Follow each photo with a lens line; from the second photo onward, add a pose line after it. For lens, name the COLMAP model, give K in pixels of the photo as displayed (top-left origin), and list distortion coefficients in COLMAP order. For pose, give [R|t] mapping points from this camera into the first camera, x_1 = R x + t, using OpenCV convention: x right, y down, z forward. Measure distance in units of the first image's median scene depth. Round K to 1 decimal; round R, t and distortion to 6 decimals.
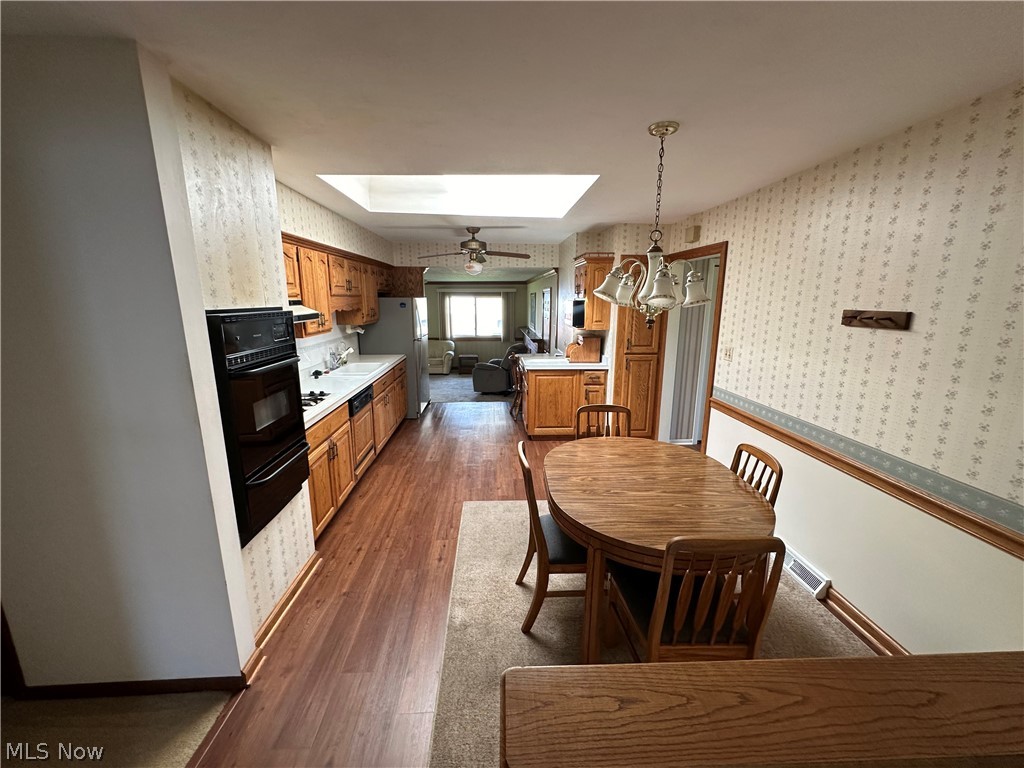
lens RADIAL K [[406.9, 0, 509.9], [0, 406.9, 382.4], [0, 0, 1]] dist [-0.003042, 0.000989]
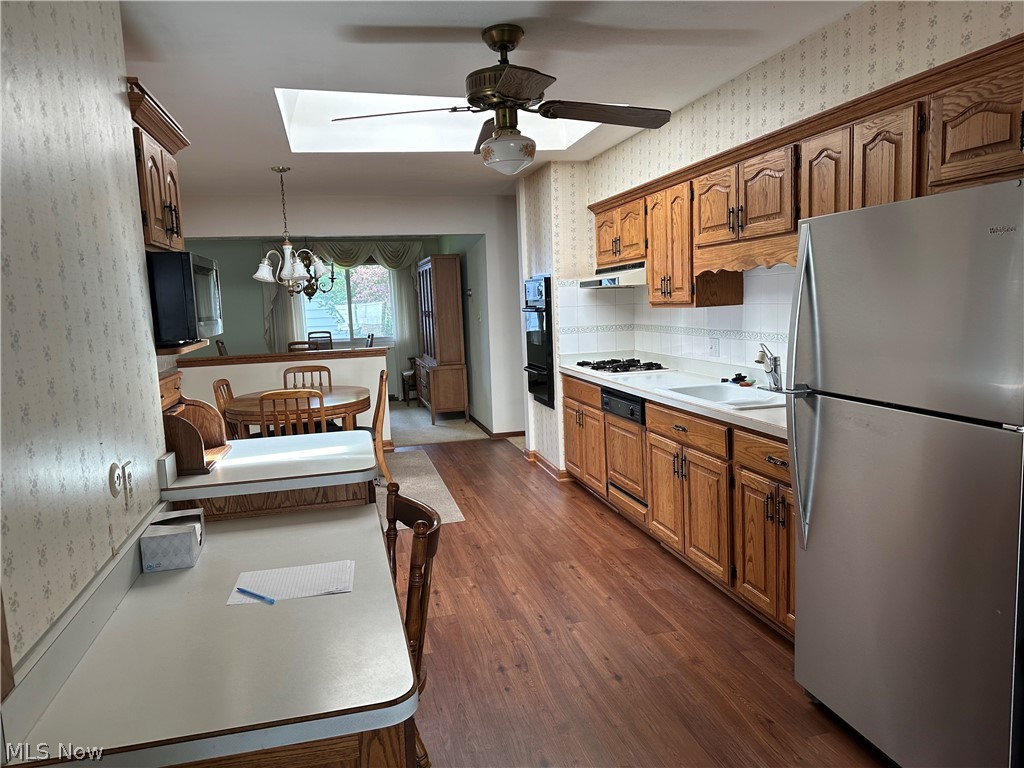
lens RADIAL K [[716.8, 0, 515.3], [0, 716.8, 390.8], [0, 0, 1]] dist [0.054441, -0.067298]
pose [[-0.979698, 0.064490, -0.189822, 0.027424], [-0.000944, 0.945354, 0.326045, -0.270095], [0.200475, 0.319605, -0.926101, 1.498597]]
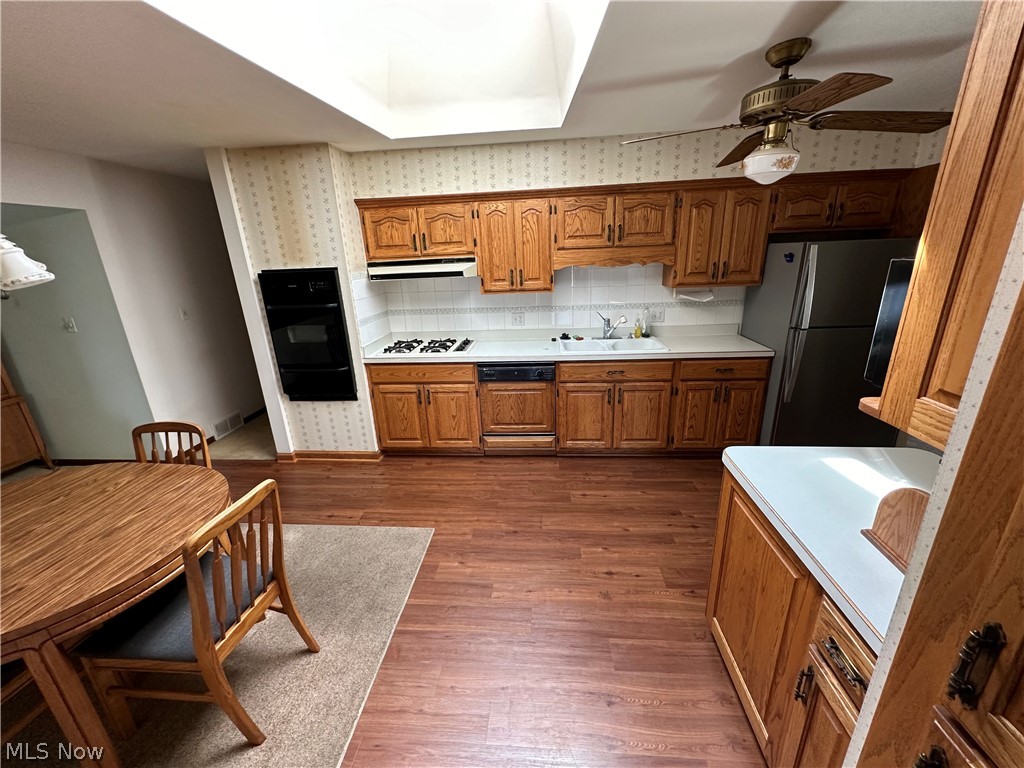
lens RADIAL K [[406.9, 0, 513.6], [0, 406.9, 381.9], [0, 0, 1]] dist [-0.003042, 0.000989]
pose [[-0.123728, 0.307357, -0.943516, 0.343964], [-0.166225, 0.930968, 0.325067, -0.162504], [0.978295, 0.197056, -0.064096, 0.765105]]
